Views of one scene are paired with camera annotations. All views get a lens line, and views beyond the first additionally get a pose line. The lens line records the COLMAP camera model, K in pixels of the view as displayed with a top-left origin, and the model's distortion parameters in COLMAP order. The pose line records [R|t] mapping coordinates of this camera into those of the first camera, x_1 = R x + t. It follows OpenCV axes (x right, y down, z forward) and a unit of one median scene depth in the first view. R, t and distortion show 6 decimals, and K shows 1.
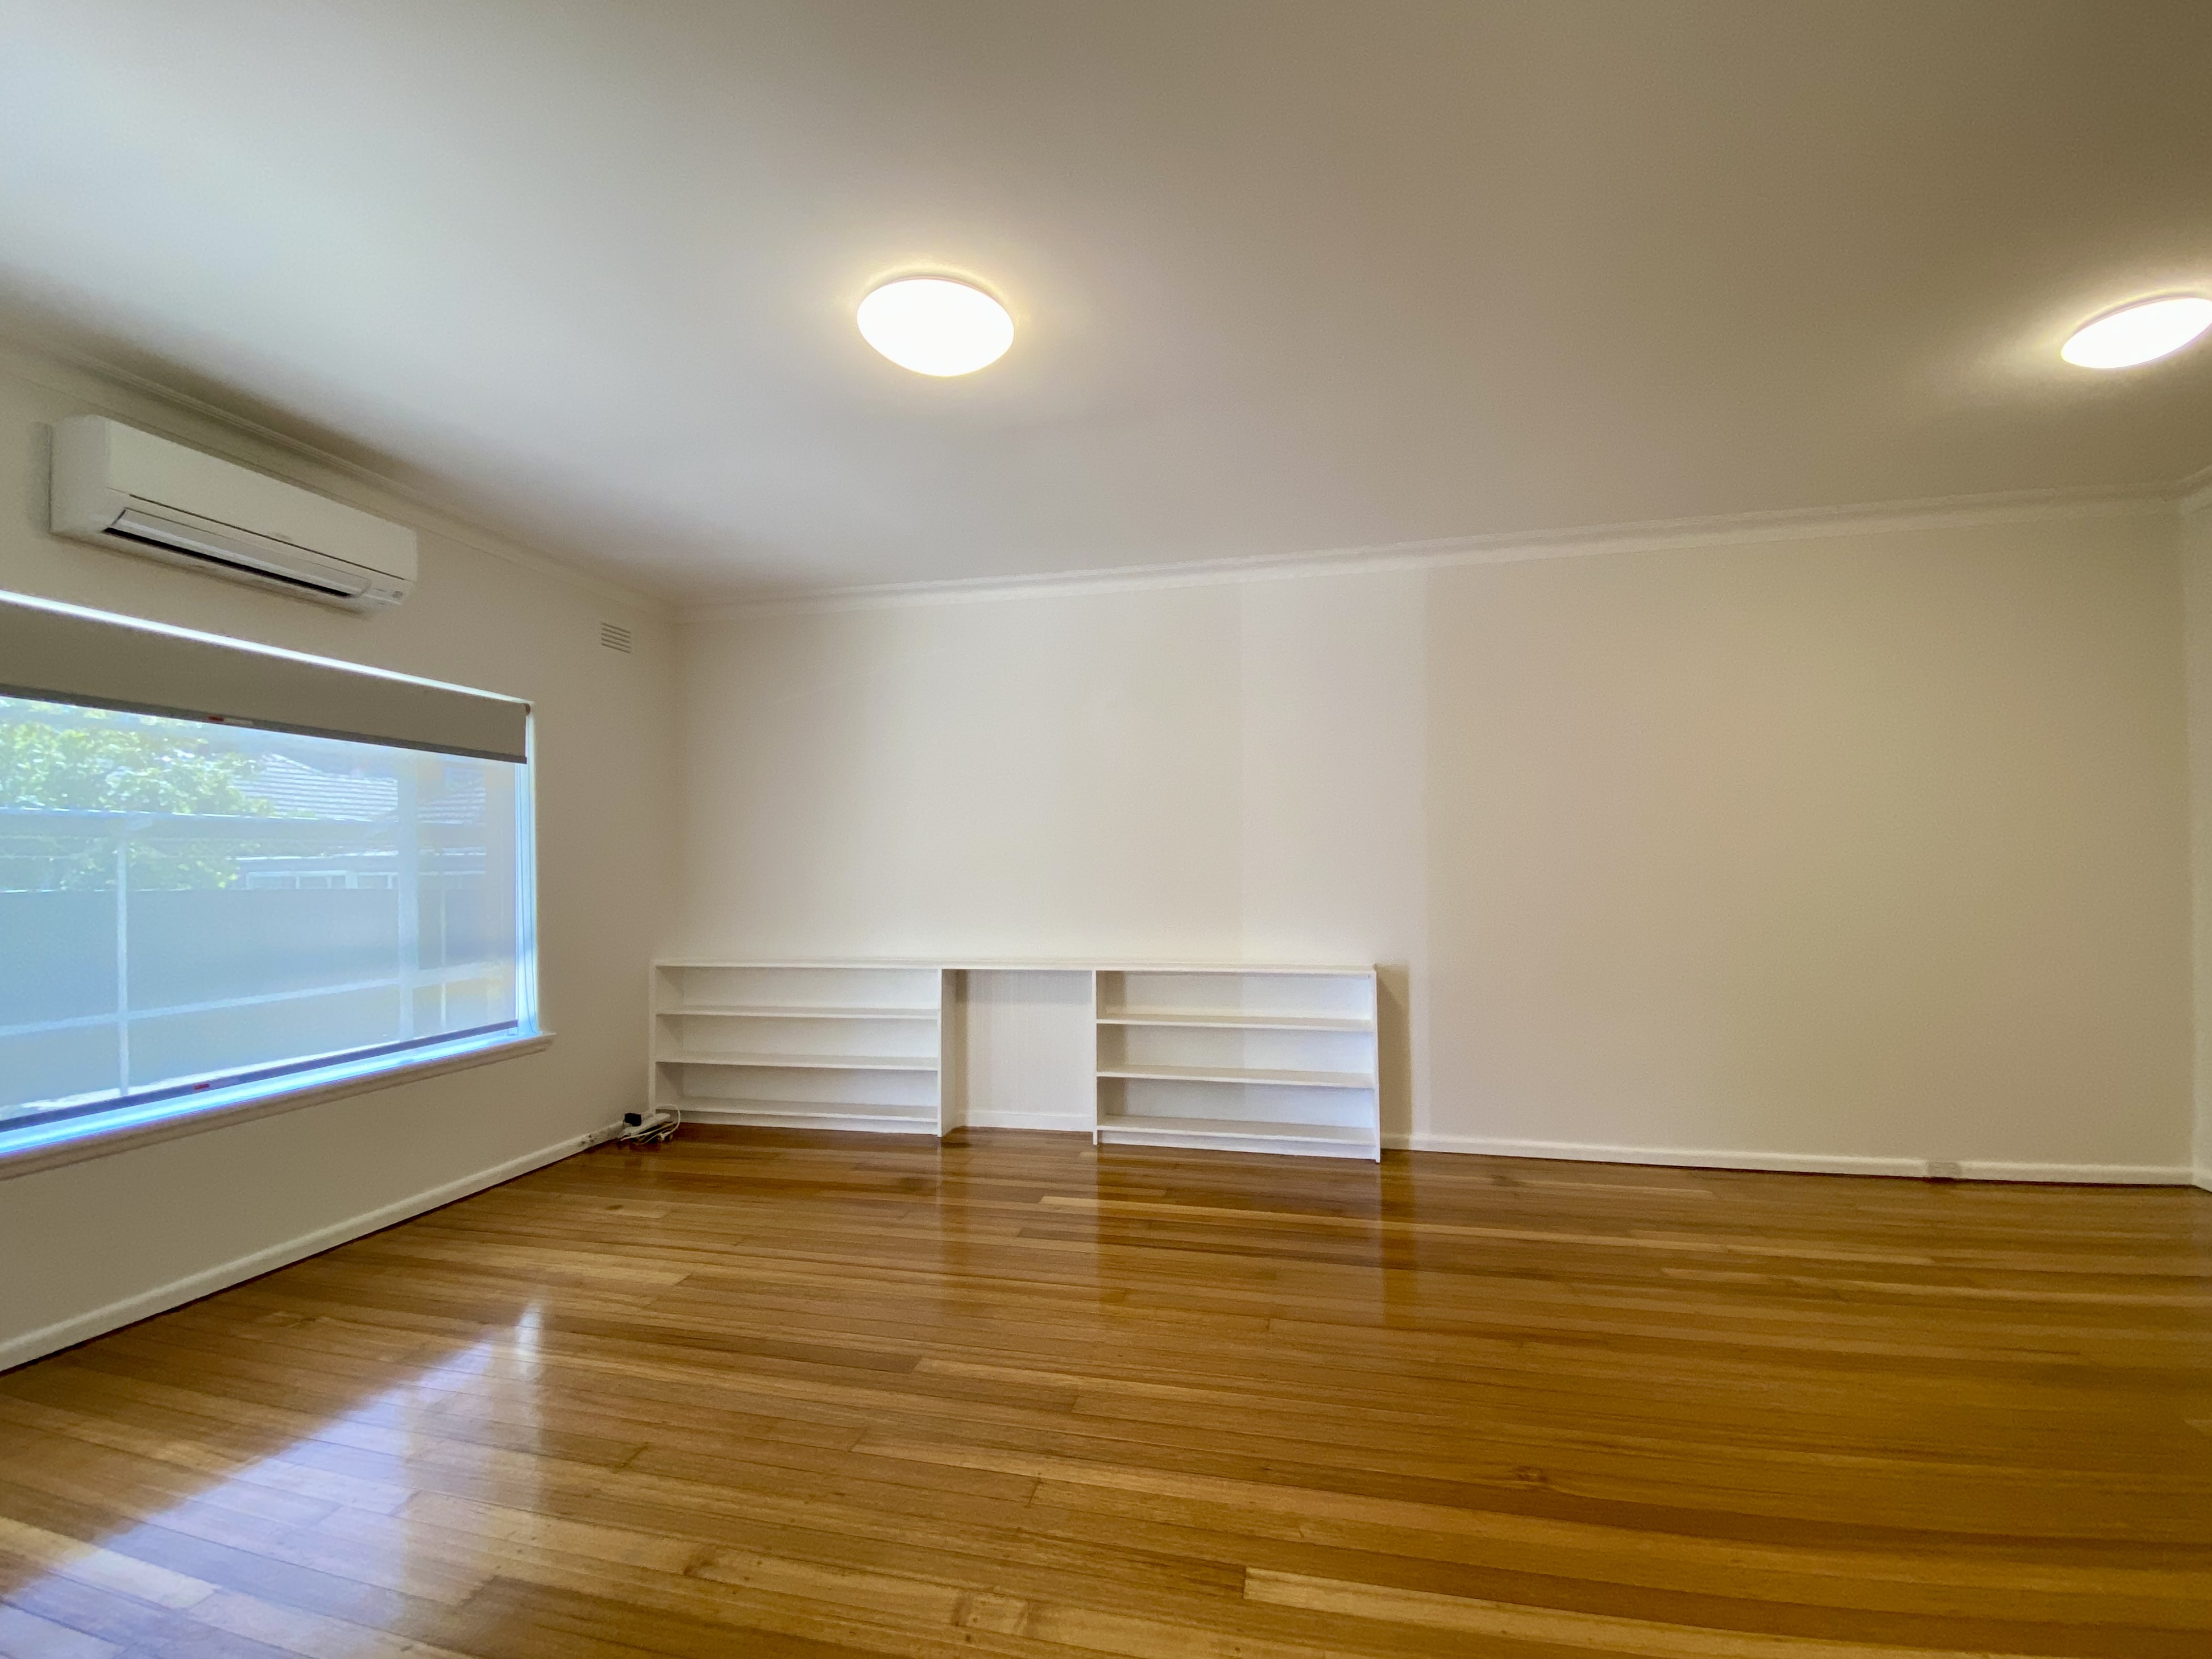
lens RADIAL K [[907.3, 0, 1107.4], [0, 907.3, 860.1], [0, 0, 1]] dist [0.017342, -0.021336]
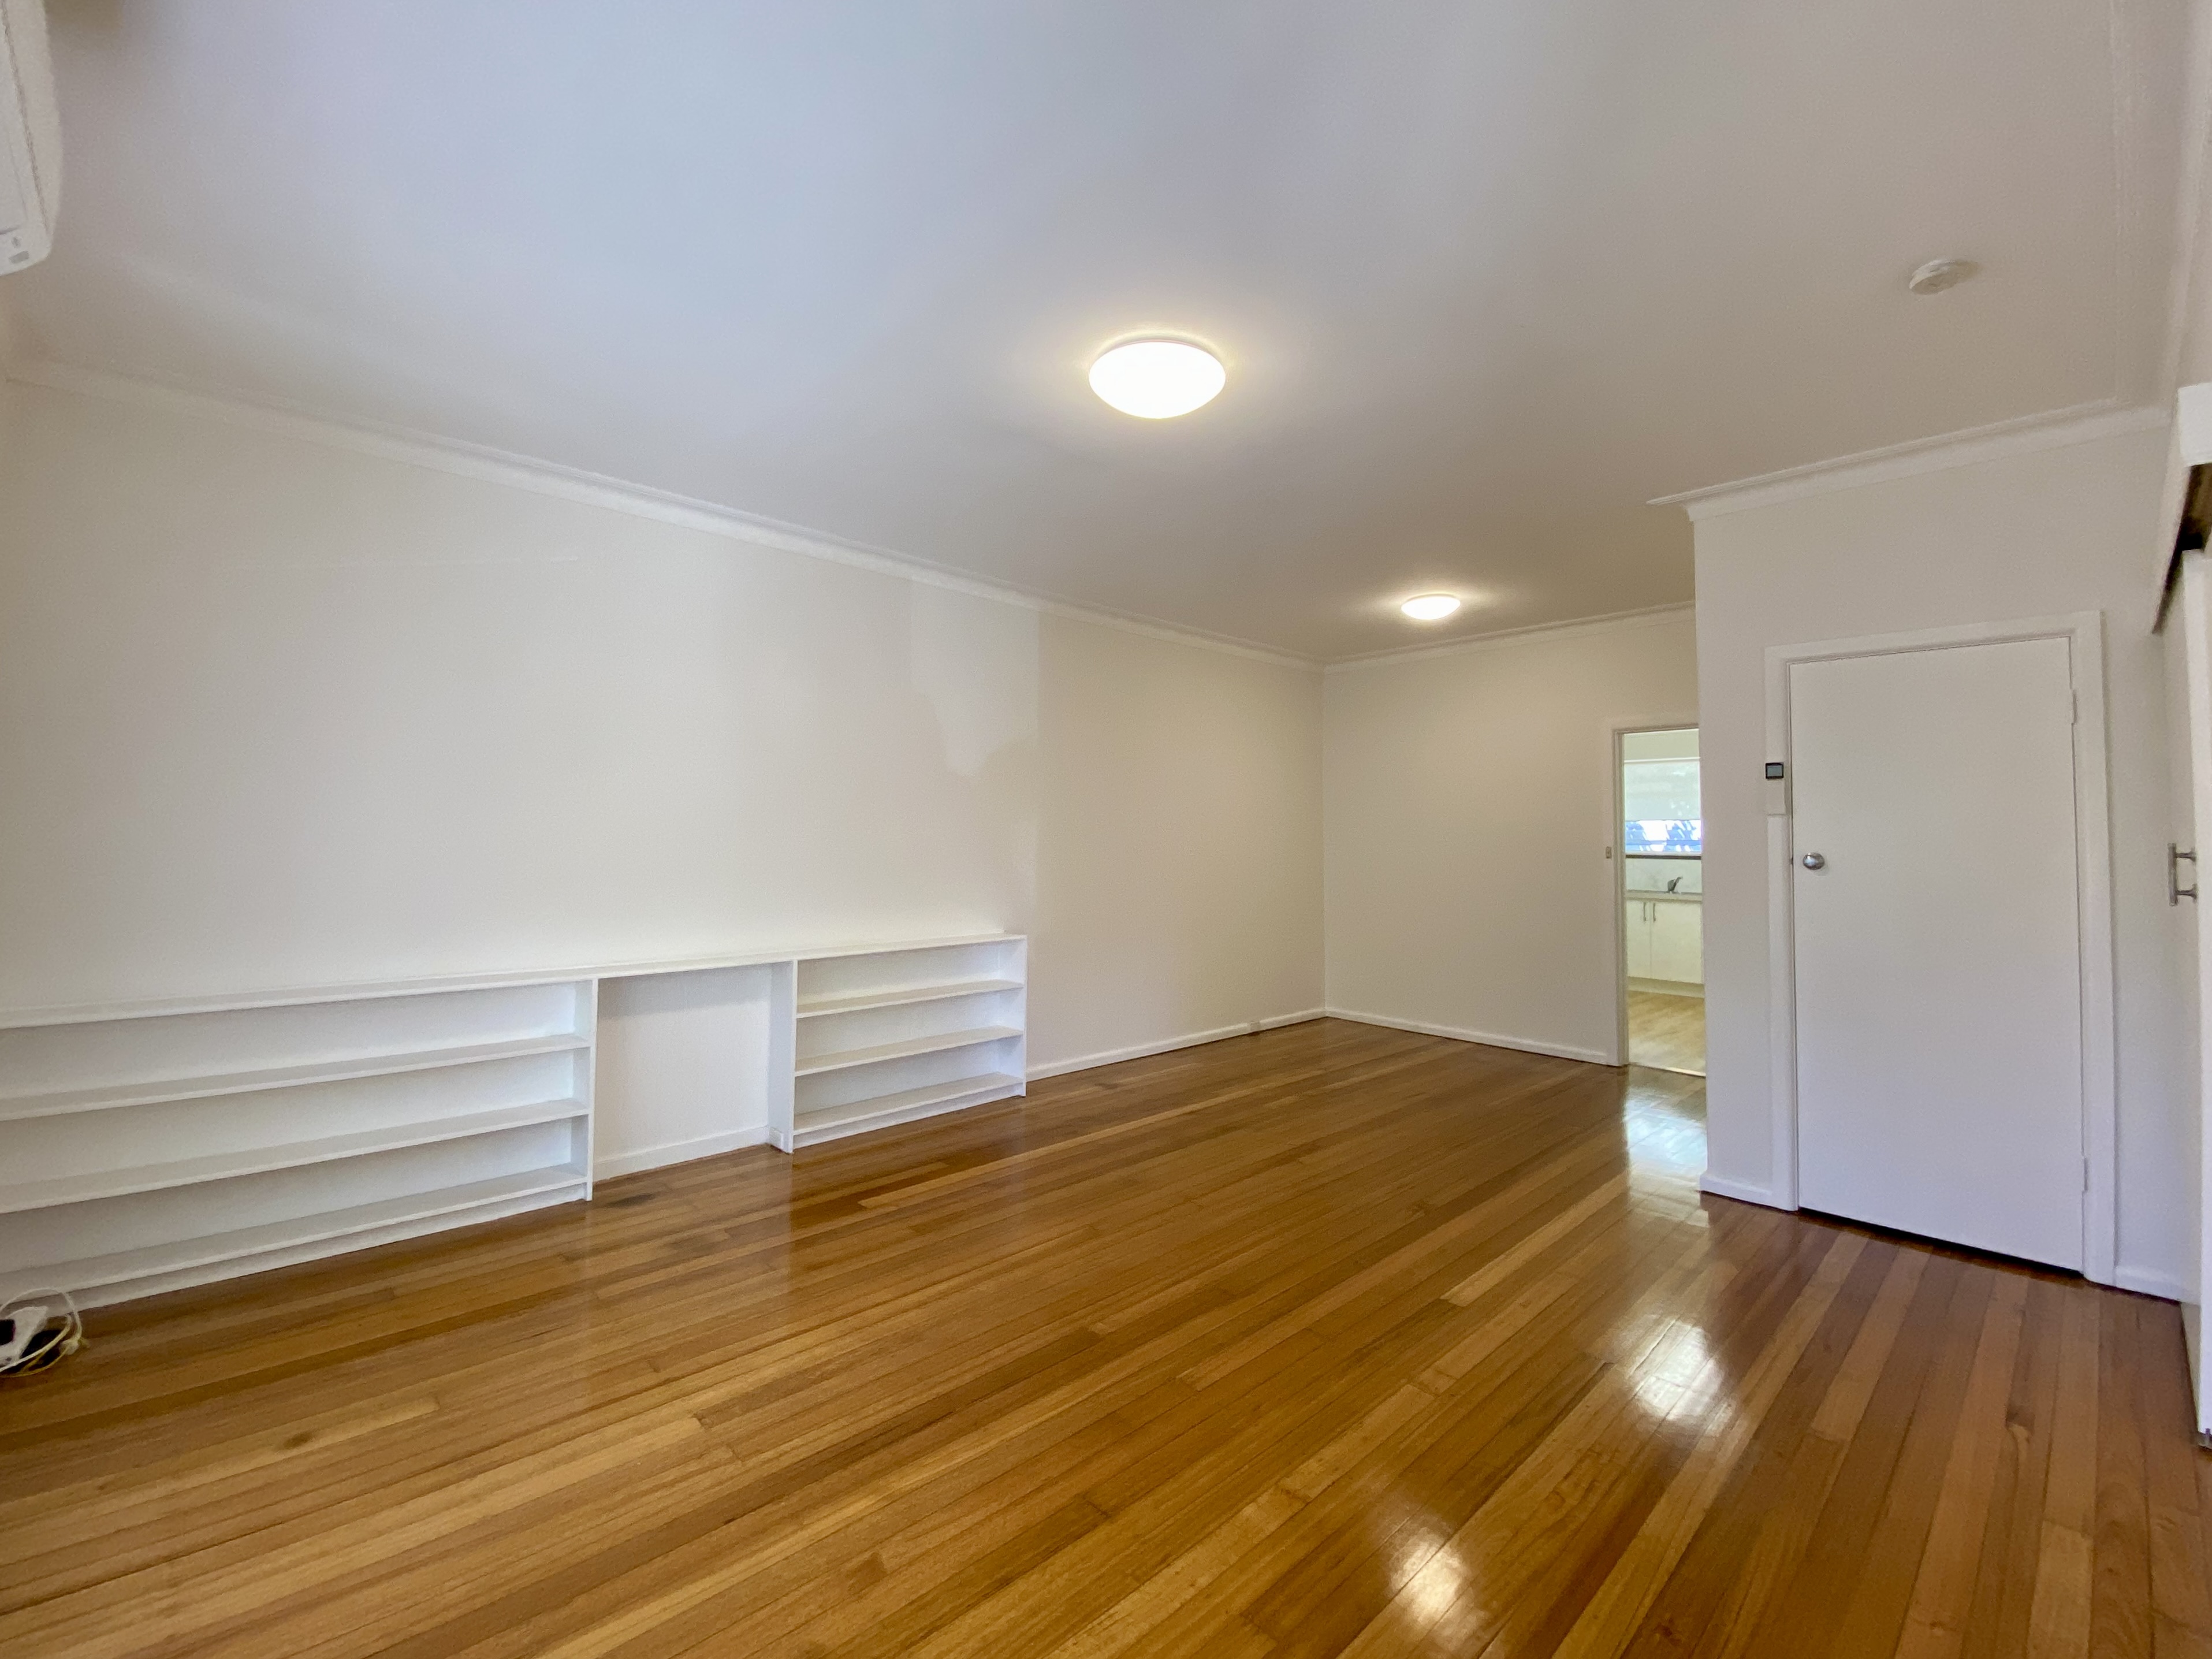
lens RADIAL K [[908.0, 0, 1095.1], [0, 908.0, 820.3], [0, 0, 1]] dist [0.016896, -0.020907]
pose [[0.594406, 0.025152, 0.803772, -0.634056], [-0.009980, 0.999665, -0.023901, -0.000290], [-0.804103, 0.006185, 0.594457, 0.230844]]
